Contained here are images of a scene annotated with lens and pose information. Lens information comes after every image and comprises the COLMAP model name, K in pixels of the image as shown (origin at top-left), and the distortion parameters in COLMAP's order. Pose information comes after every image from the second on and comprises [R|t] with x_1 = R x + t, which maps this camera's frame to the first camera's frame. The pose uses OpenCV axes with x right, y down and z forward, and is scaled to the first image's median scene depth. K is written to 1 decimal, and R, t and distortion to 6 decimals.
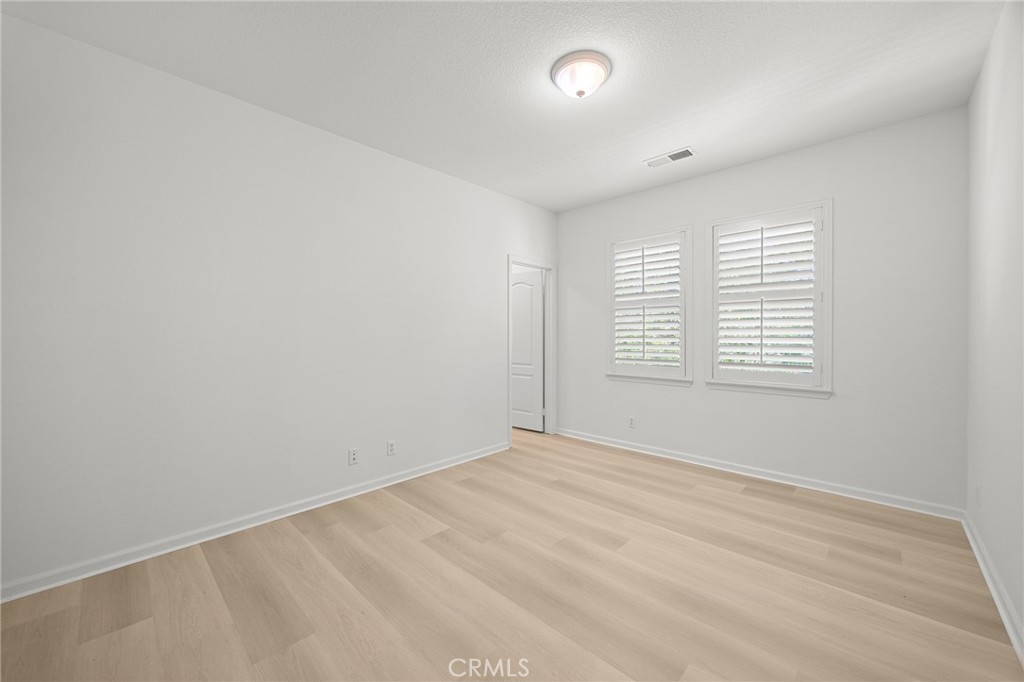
lens RADIAL K [[387.6, 0, 511.7], [0, 387.6, 337.5], [0, 0, 1]] dist [0.001324, -0.000817]
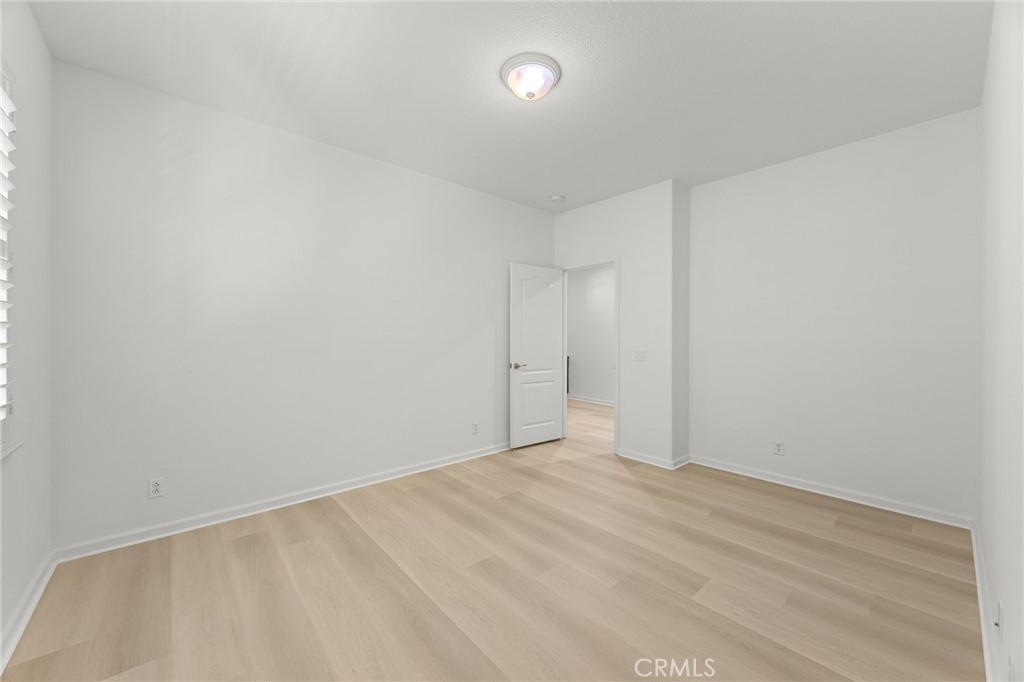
lens RADIAL K [[387.6, 0, 513.2], [0, 387.6, 337.8], [0, 0, 1]] dist [0.001324, -0.000817]
pose [[-0.996206, 0.003117, 0.086976, 0.099298], [0.003927, 0.999951, 0.009141, -0.014091], [-0.086943, 0.009448, -0.996168, 1.527497]]
